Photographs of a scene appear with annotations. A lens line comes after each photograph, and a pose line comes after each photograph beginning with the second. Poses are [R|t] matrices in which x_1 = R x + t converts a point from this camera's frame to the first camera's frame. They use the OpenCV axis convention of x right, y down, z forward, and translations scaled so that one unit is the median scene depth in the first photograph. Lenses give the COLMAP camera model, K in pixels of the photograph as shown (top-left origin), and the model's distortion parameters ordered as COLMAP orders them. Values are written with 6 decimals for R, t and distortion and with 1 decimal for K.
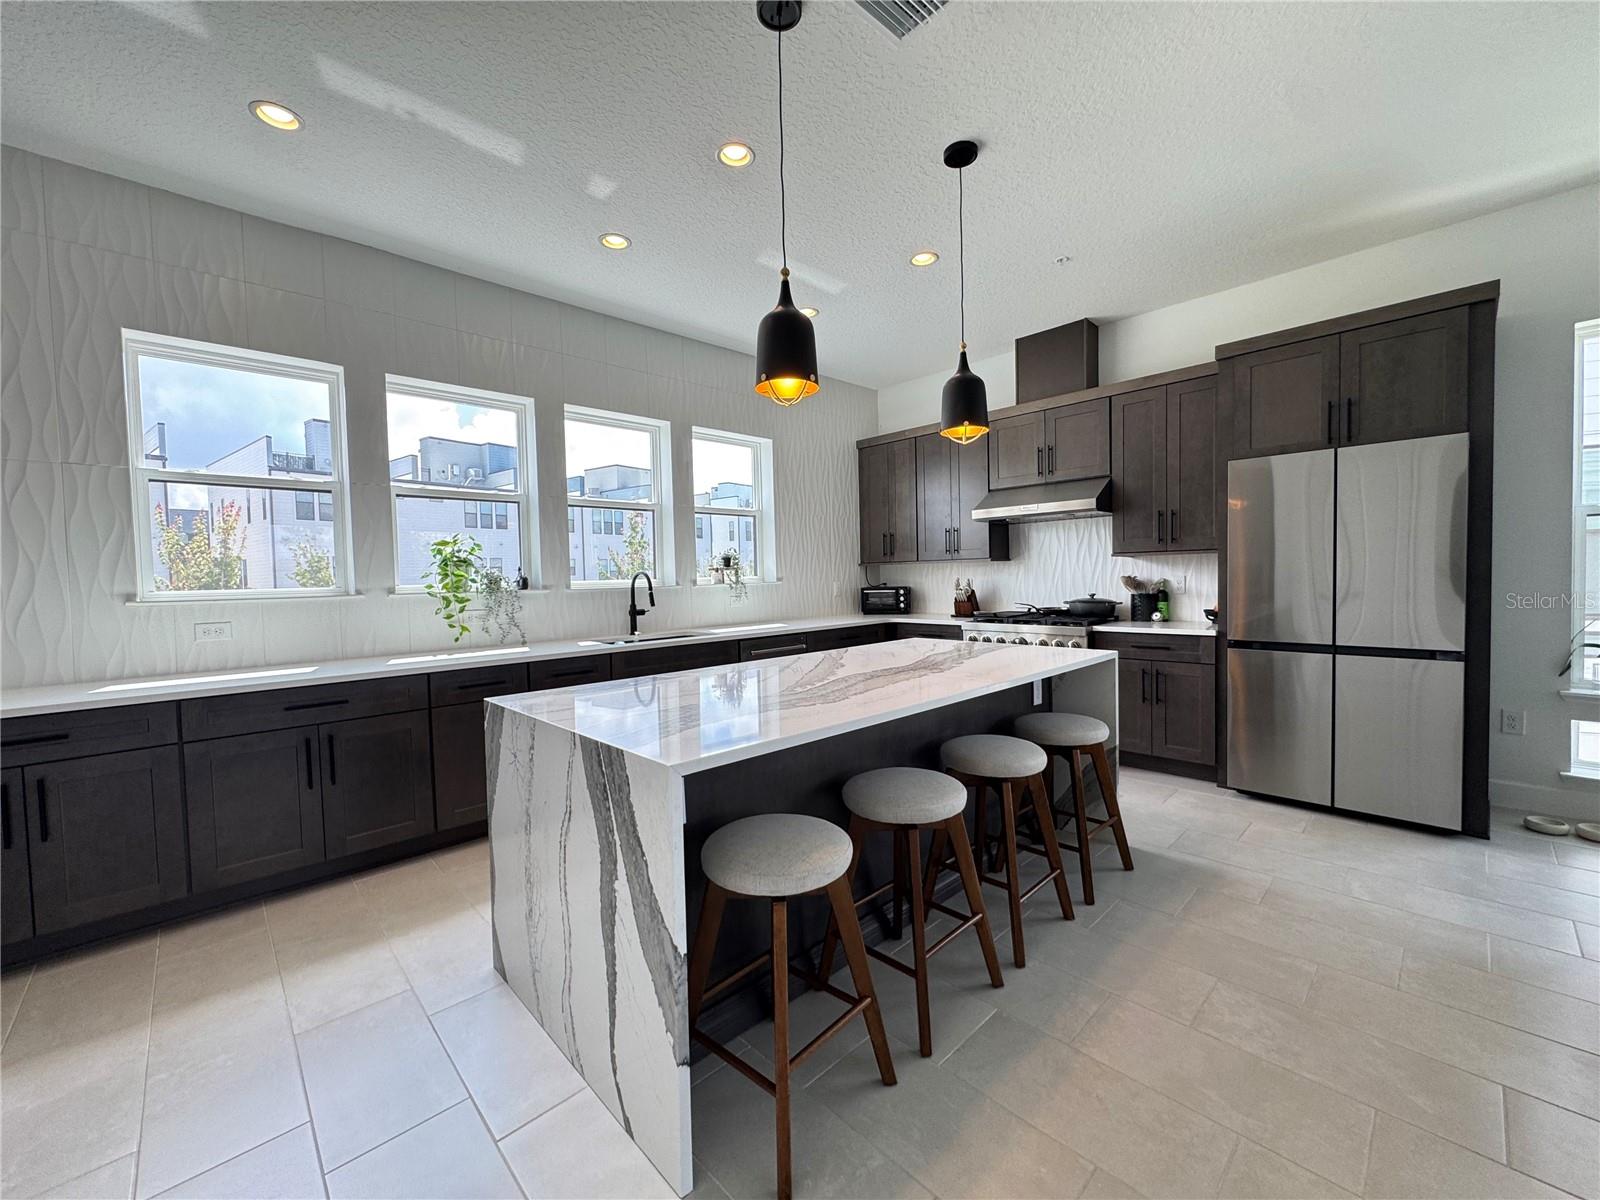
lens RADIAL K [[638.8, 0, 799.9], [0, 638.8, 598.7], [0, 0, 1]] dist [-0.003023, 0.000408]
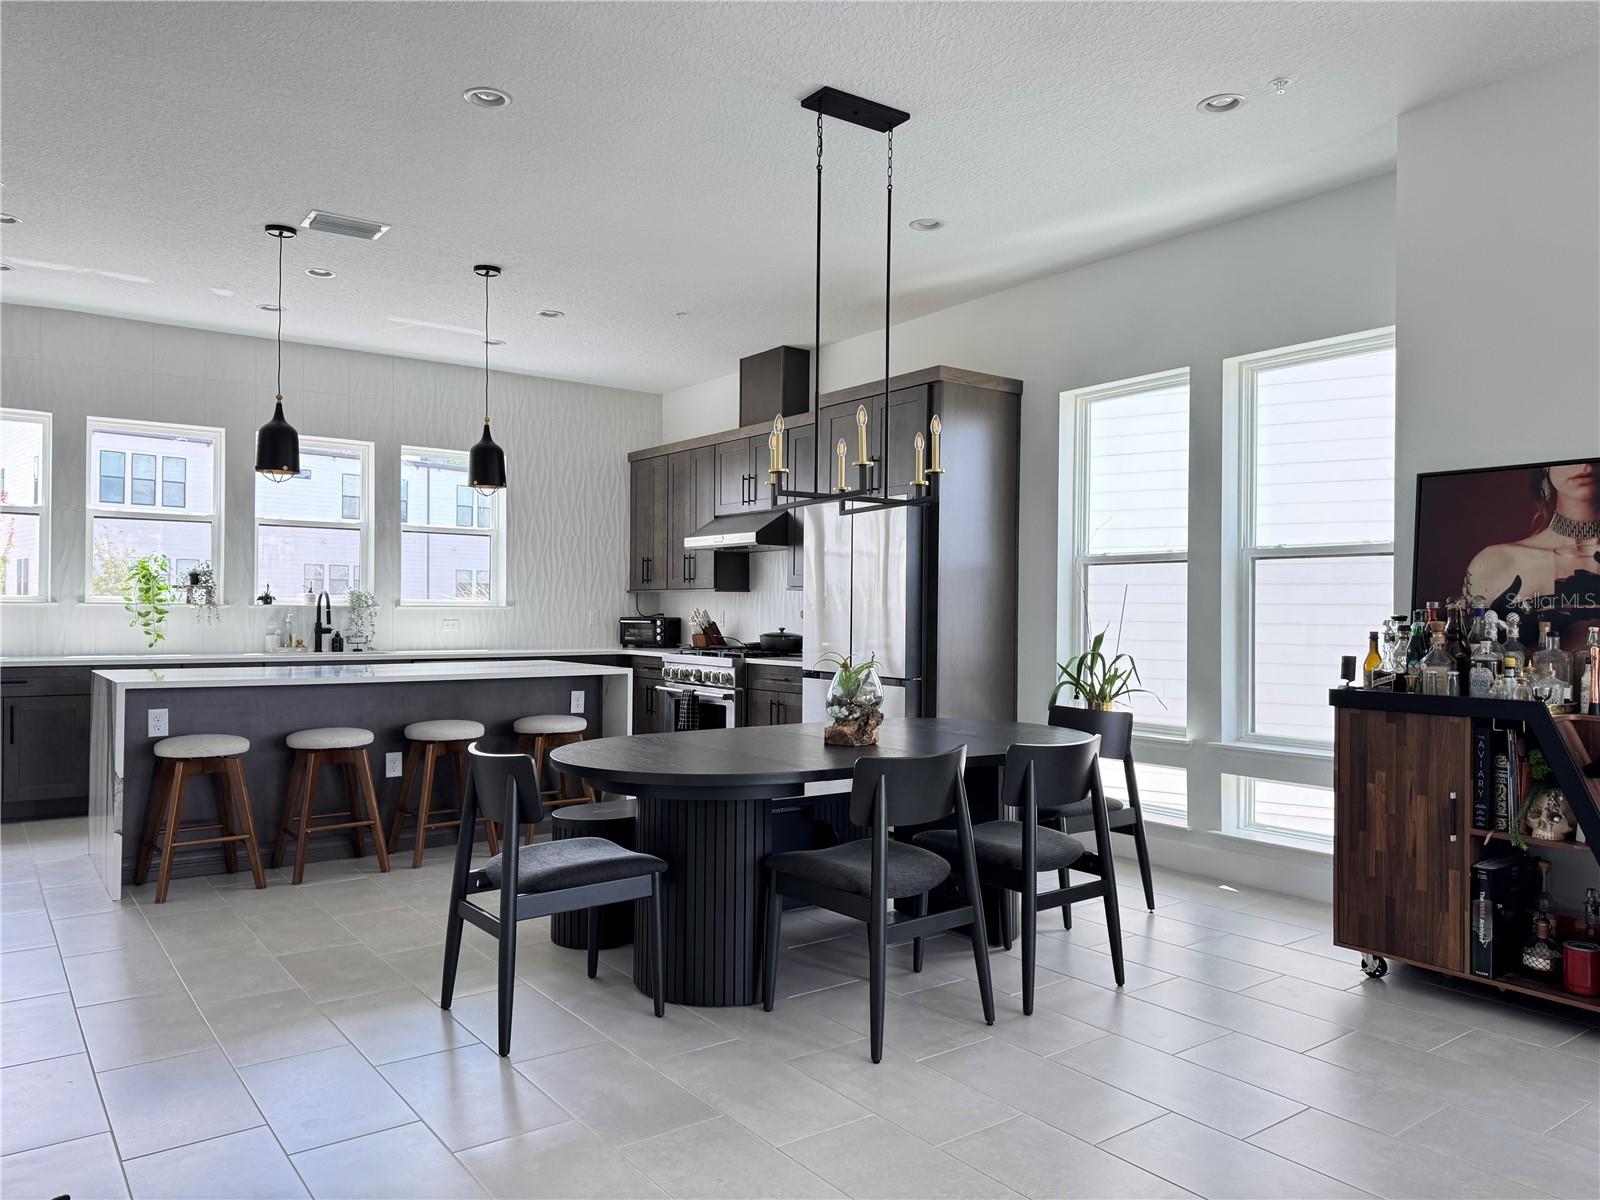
lens RADIAL K [[1116.1, 0, 795.6], [0, 1116.1, 609.5], [0, 0, 1]] dist [0.126933, -0.178927]
pose [[0.991386, 0.032132, -0.126966, 0.758077], [-0.036616, 0.998780, -0.033142, 0.021567], [0.125746, 0.037506, 0.991353, -0.743254]]
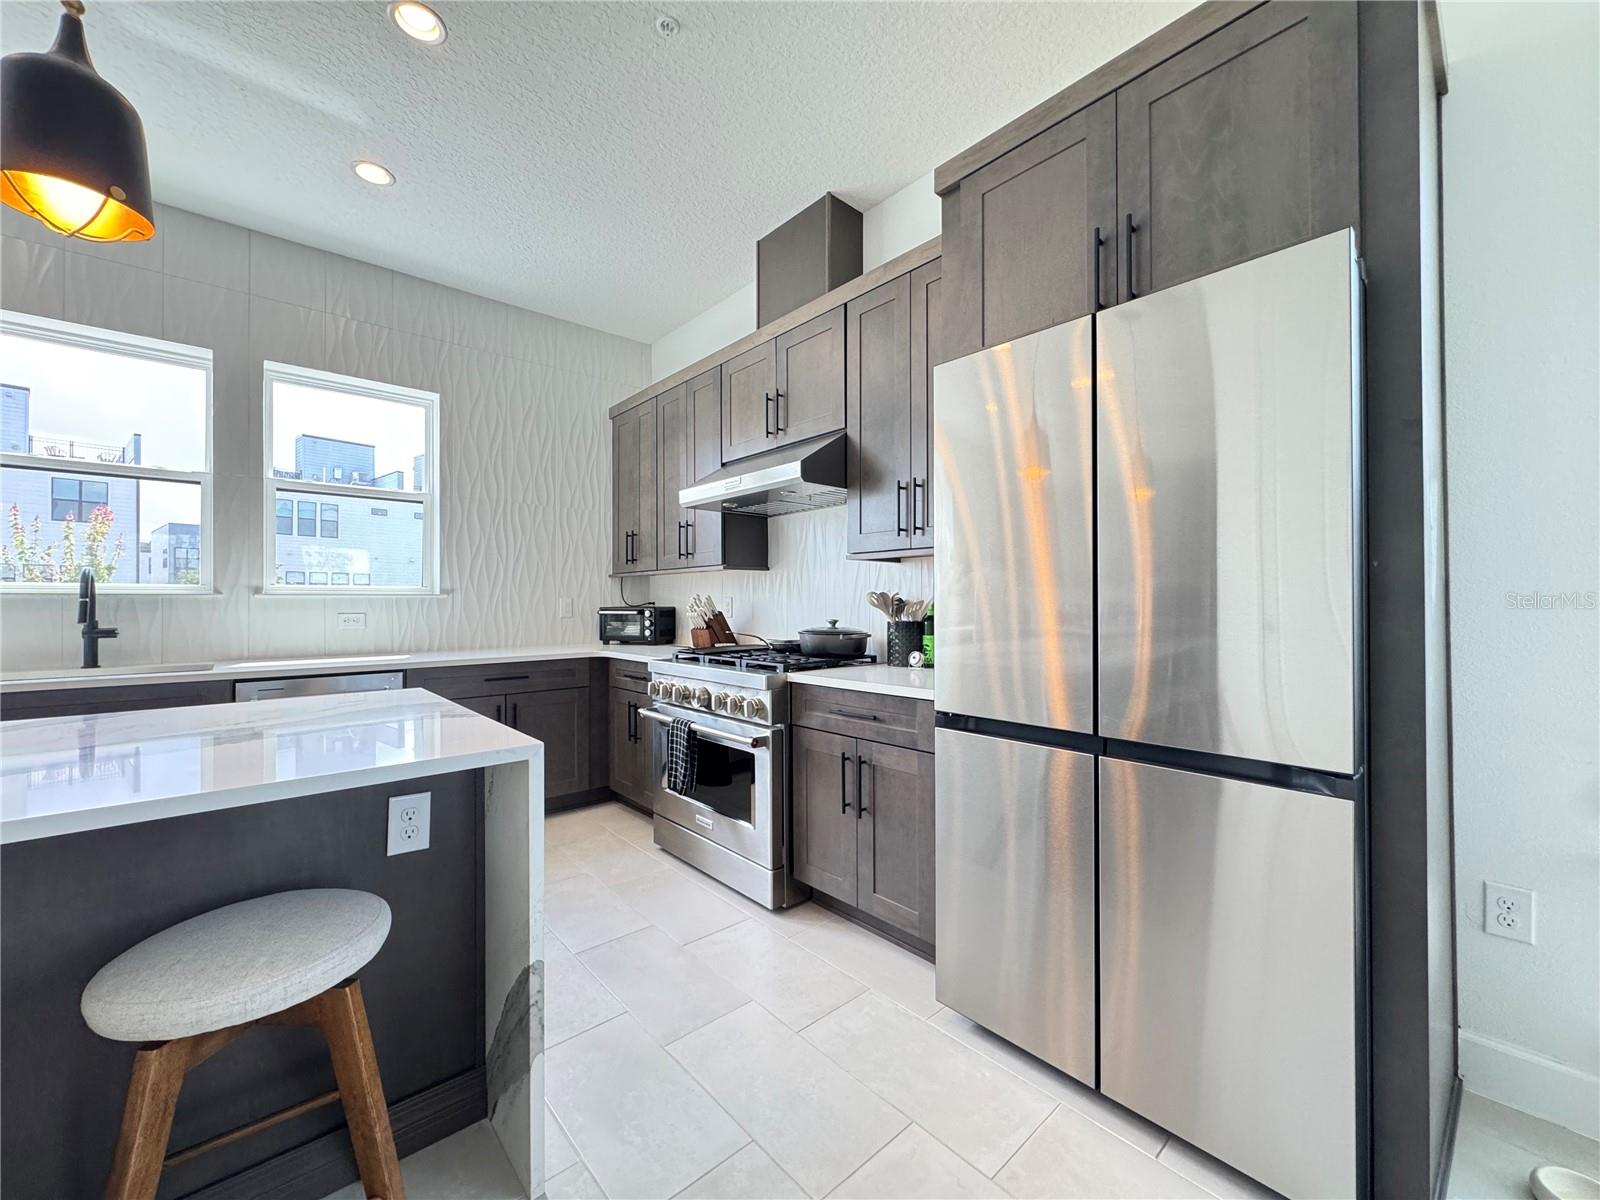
lens RADIAL K [[638.8, 0, 799.9], [0, 638.8, 598.7], [0, 0, 1]] dist [-0.003023, 0.000408]
pose [[0.999119, 0.020694, -0.036515, 0.489540], [-0.022235, 0.998857, -0.042322, -0.001514], [0.035597, 0.043097, 0.998437, 0.403961]]
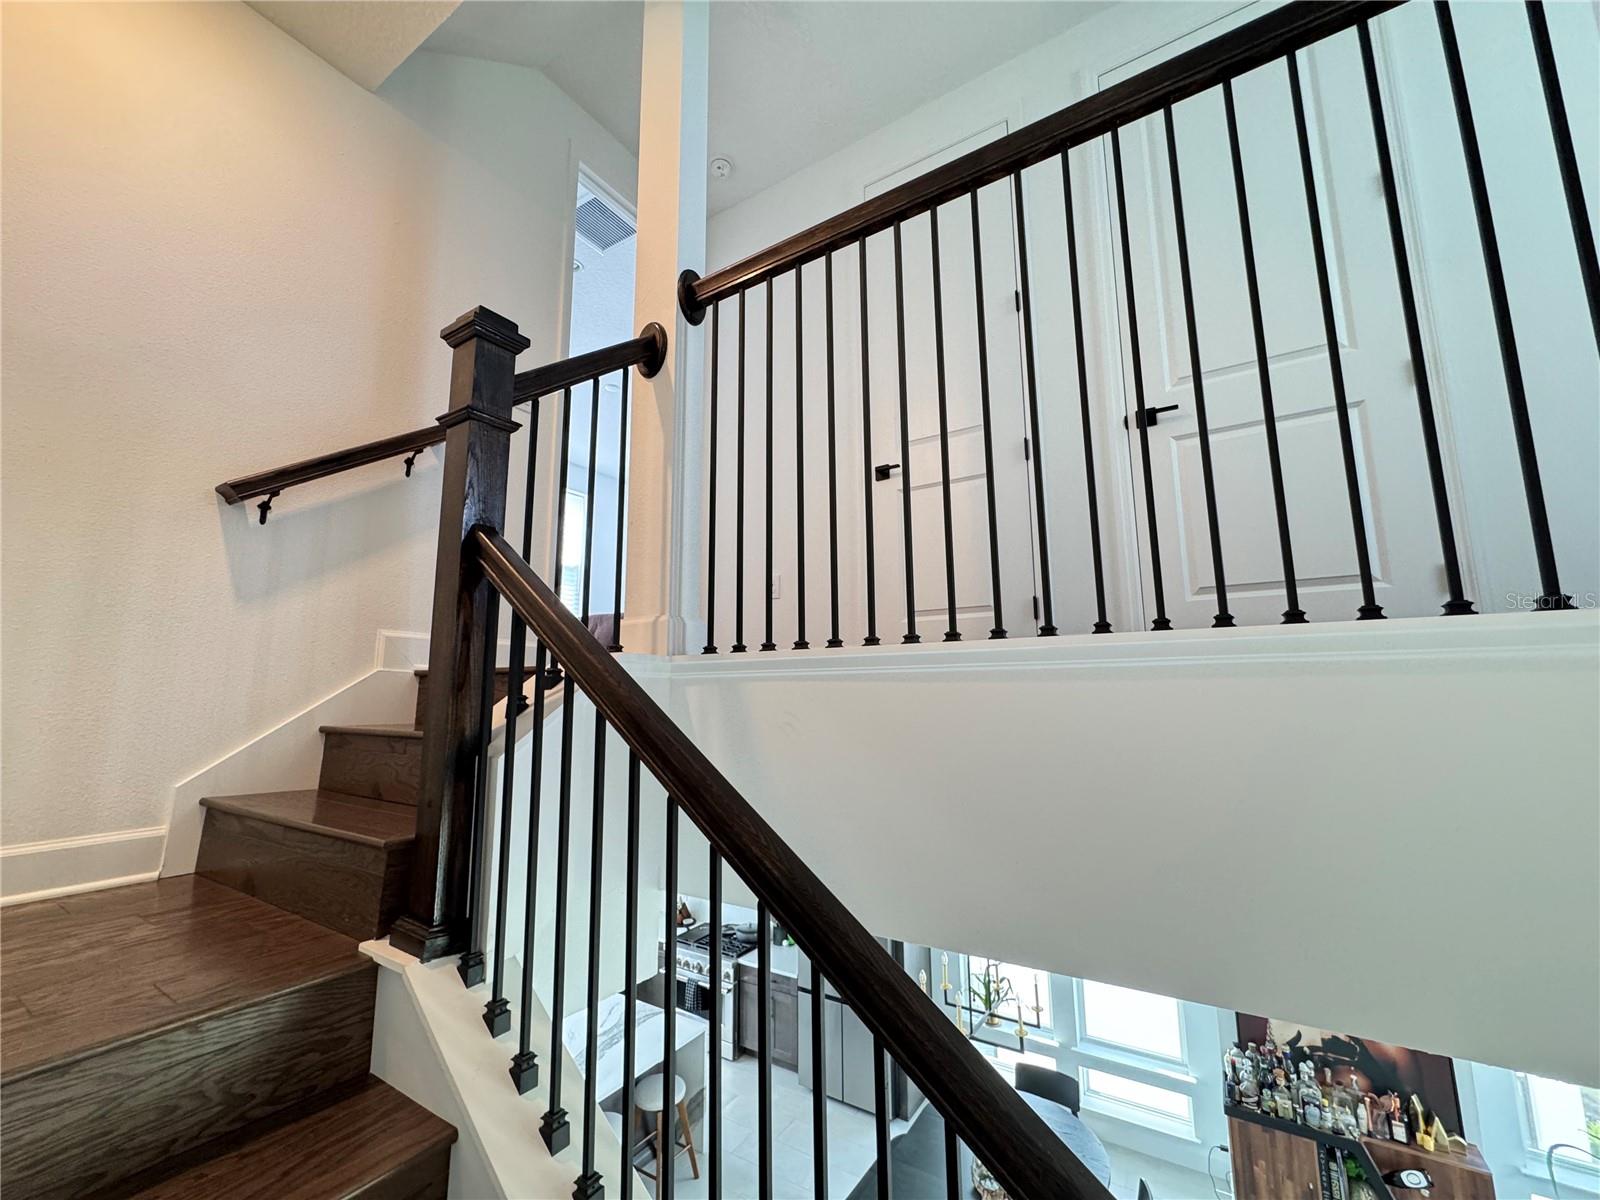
lens RADIAL K [[638.8, 0, 799.9], [0, 638.8, 598.7], [0, 0, 1]] dist [-0.003023, 0.000408]
pose [[0.970370, 0.055028, 0.235275, 0.192858], [-0.009948, 0.981995, -0.188645, -0.518712], [-0.241420, 0.180715, 0.953446, -0.649620]]
